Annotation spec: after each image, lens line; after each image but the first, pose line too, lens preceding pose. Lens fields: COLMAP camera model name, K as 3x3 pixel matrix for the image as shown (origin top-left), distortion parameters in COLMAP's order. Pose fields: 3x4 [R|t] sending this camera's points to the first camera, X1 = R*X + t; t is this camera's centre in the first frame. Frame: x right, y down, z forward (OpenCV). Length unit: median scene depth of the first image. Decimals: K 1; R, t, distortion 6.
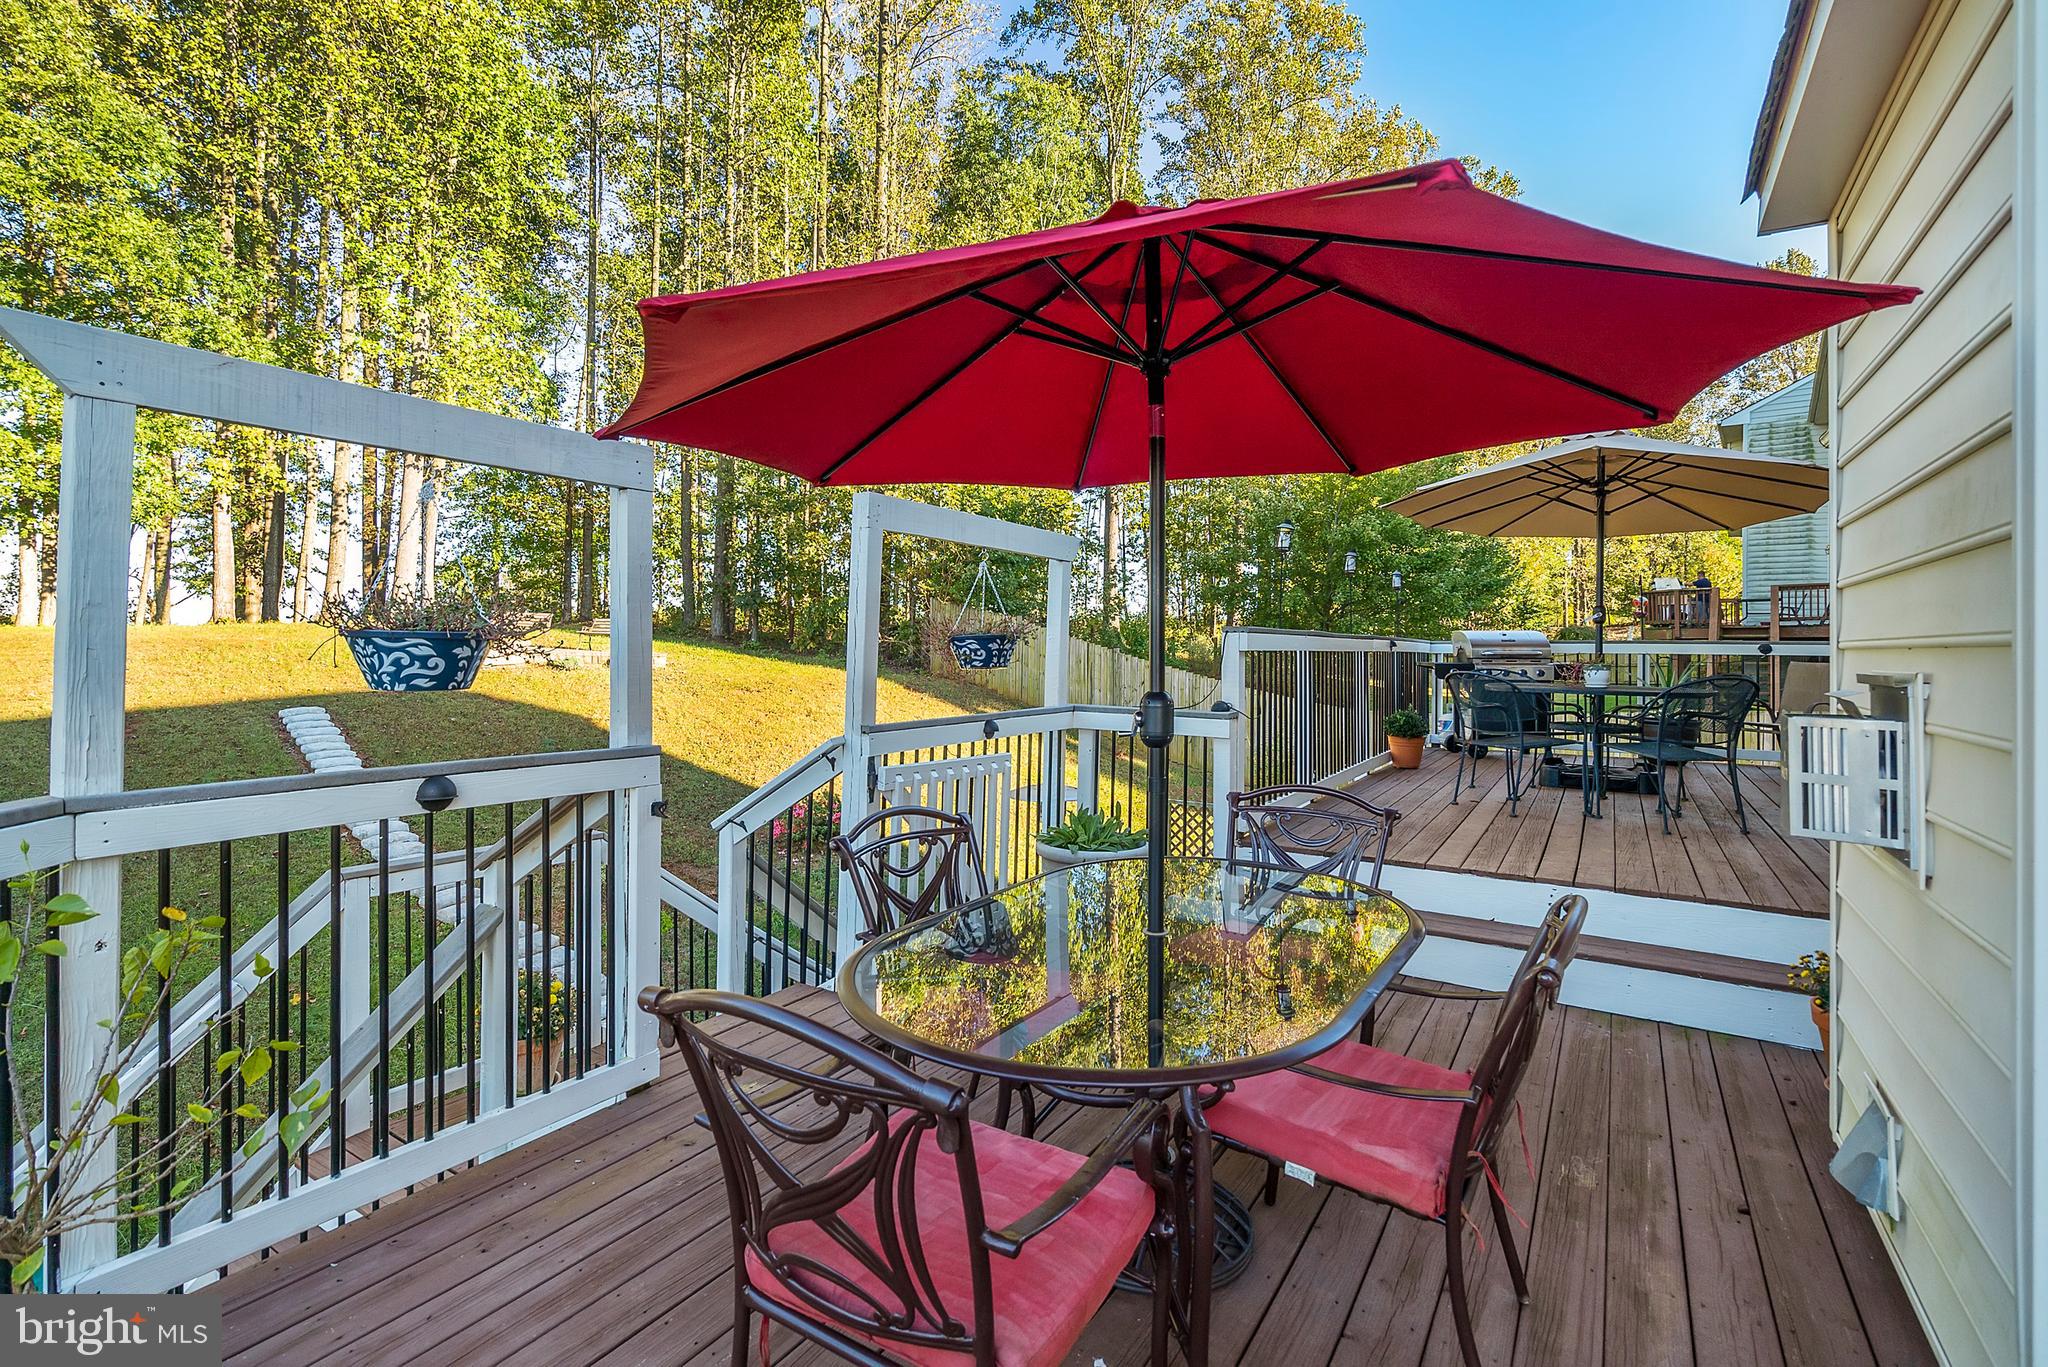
lens RADIAL K [[965.0, 0, 983.9], [0, 965.0, 649.4], [0, 0, 1]] dist [0.000073, -0.000011]
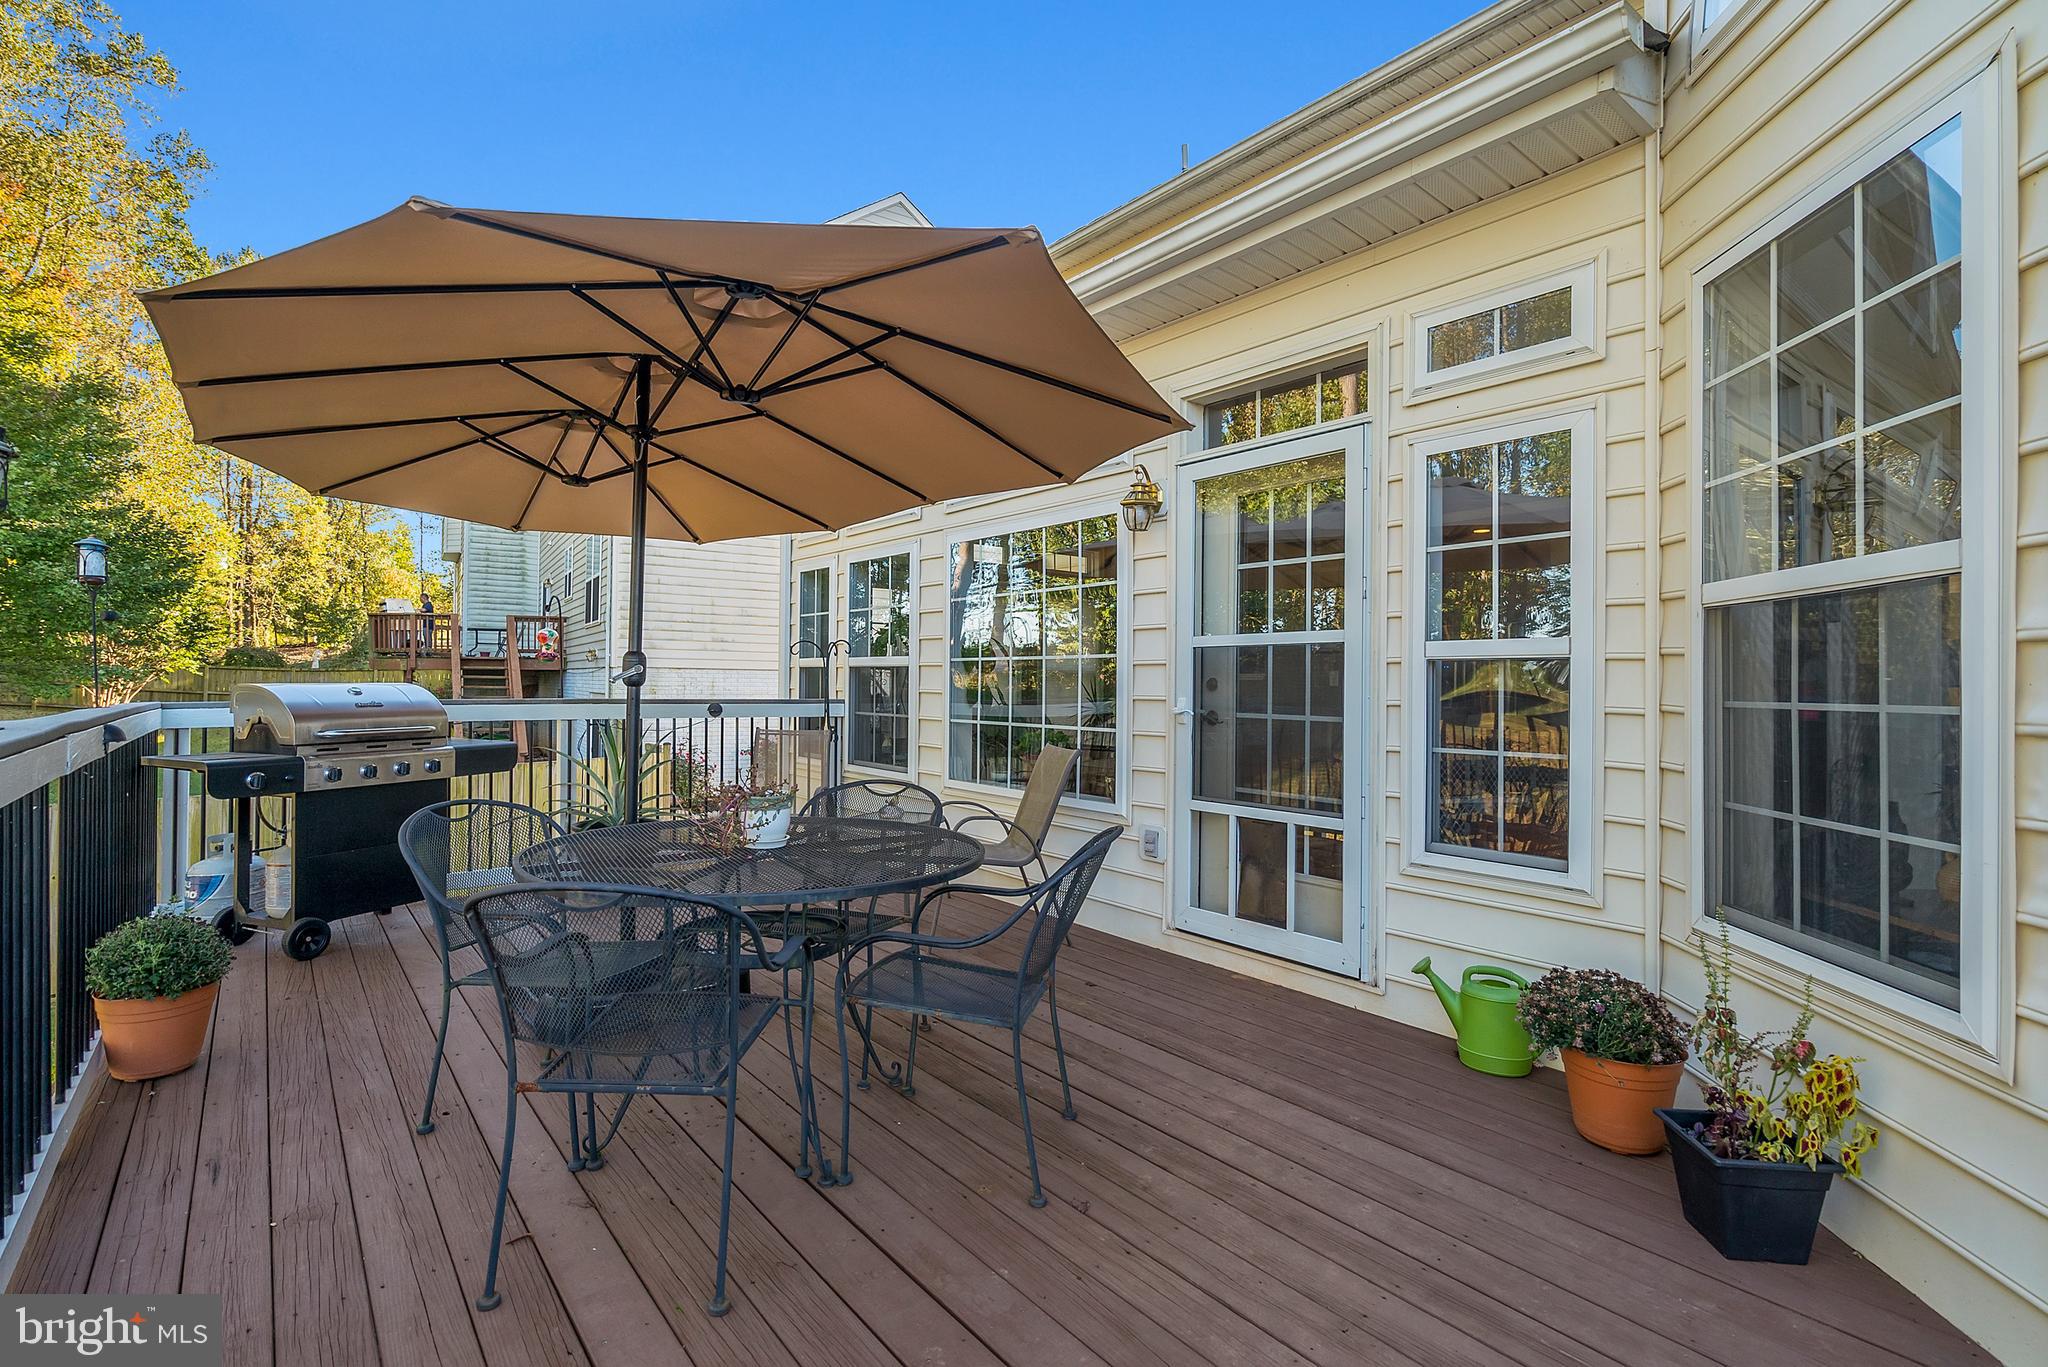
lens RADIAL K [[965.0, 0, 983.9], [0, 965.0, 649.4], [0, 0, 1]] dist [0.000073, -0.000011]
pose [[0.330131, 0.023529, 0.943642, 0.075371], [-0.005524, 0.999720, -0.022995, -0.012040], [-0.943919, 0.002379, 0.330169, 0.228809]]
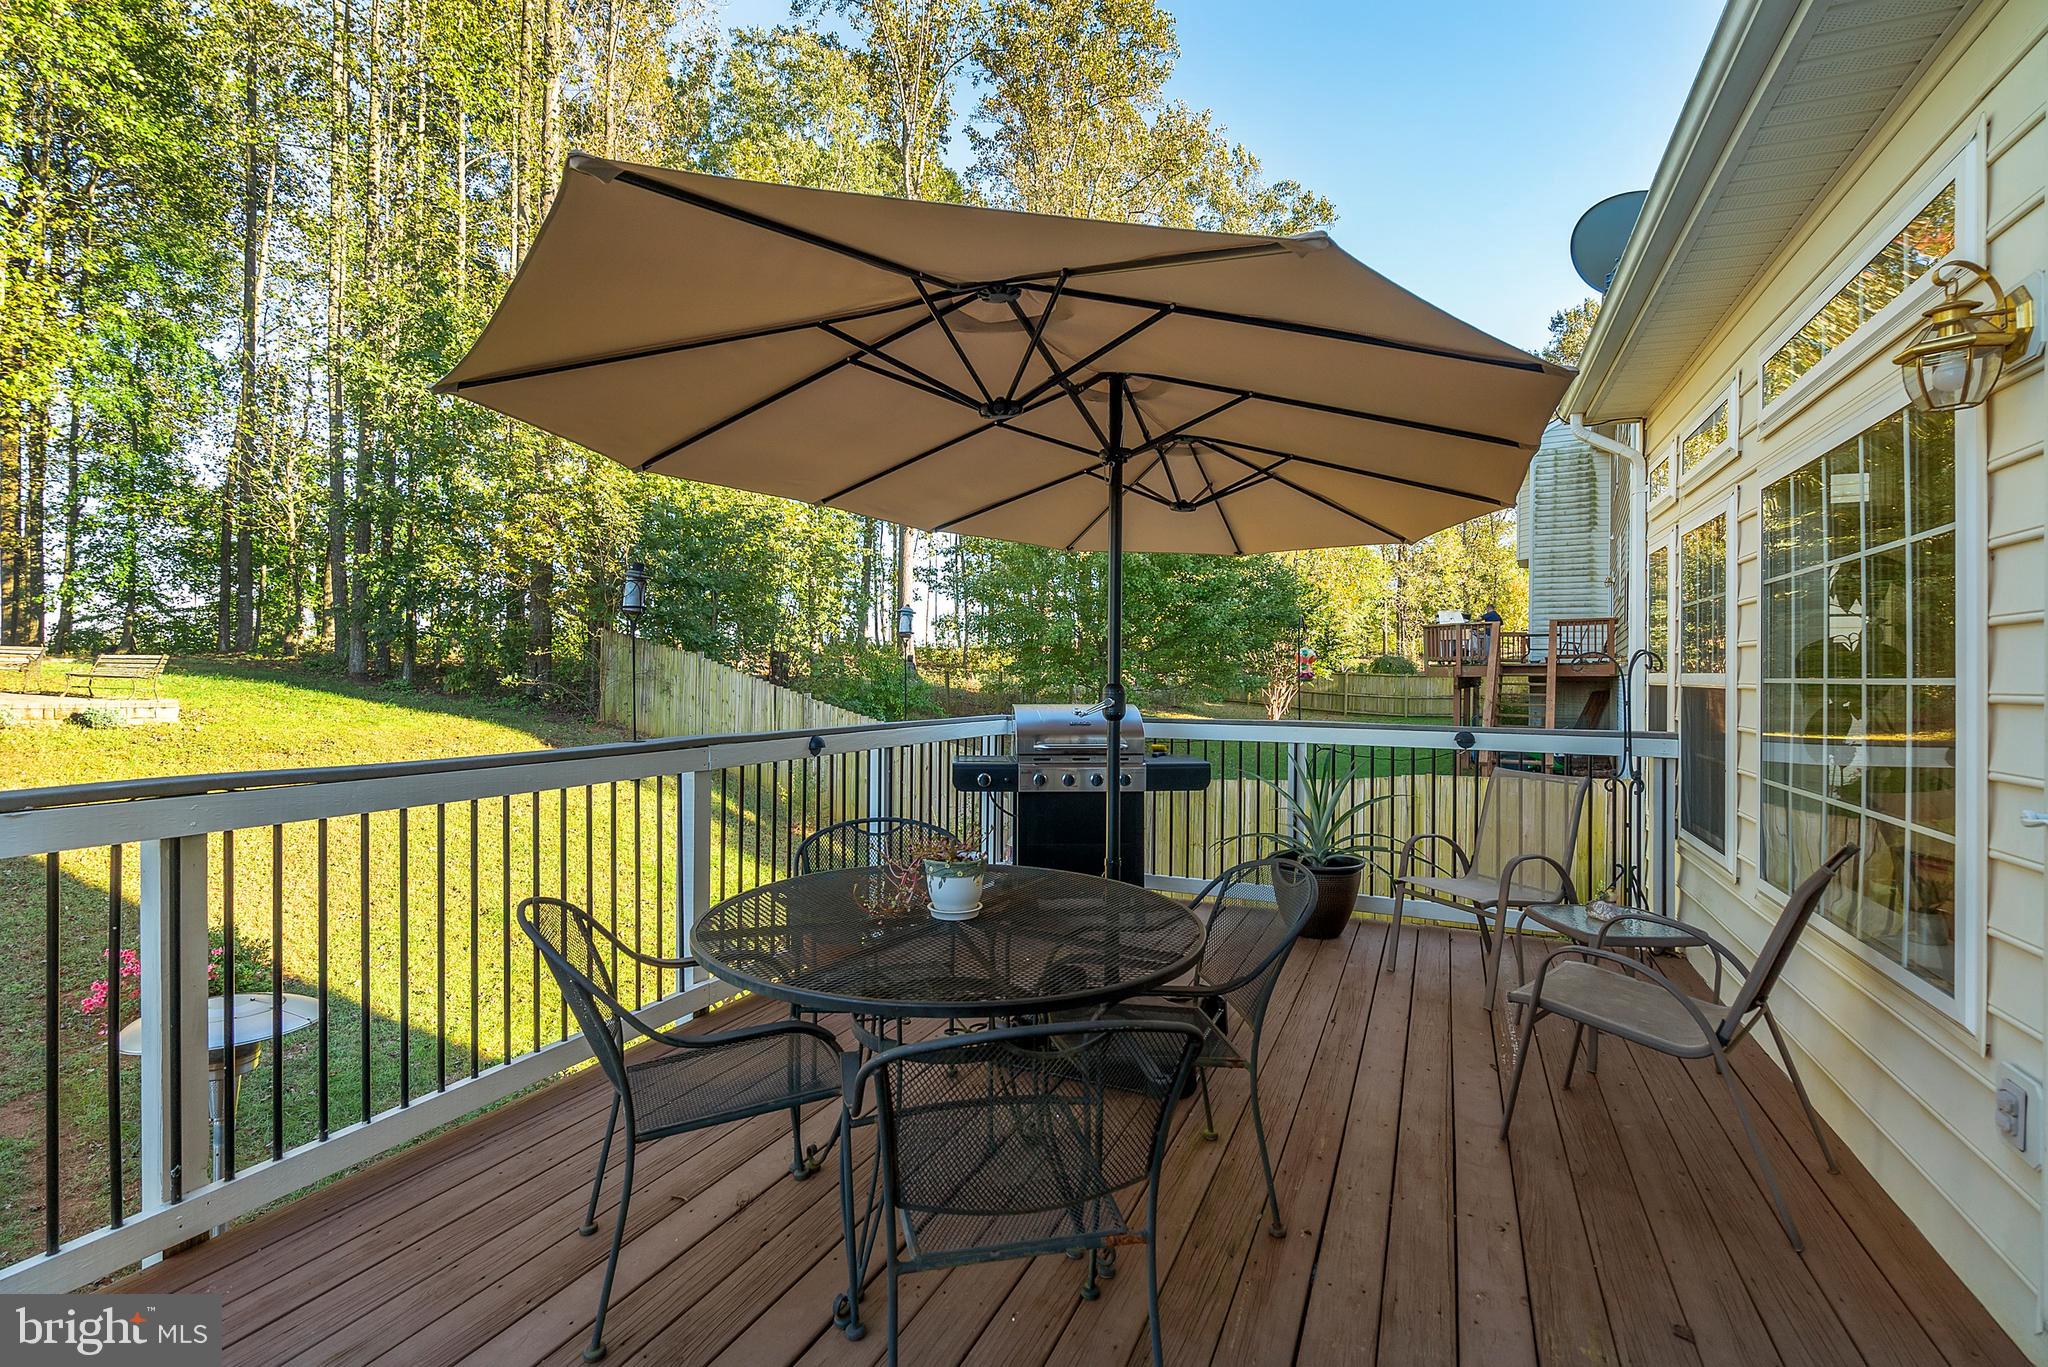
lens RADIAL K [[924.1, 0, 1019.8], [0, 924.1, 678.1], [0, 0, 1]] dist [0.001239, 0.000231]
pose [[0.990829, -0.005669, 0.135002, 0.184443], [0.004774, 0.999964, 0.006948, -0.017731], [-0.135037, -0.006240, 0.990821, 0.188286]]
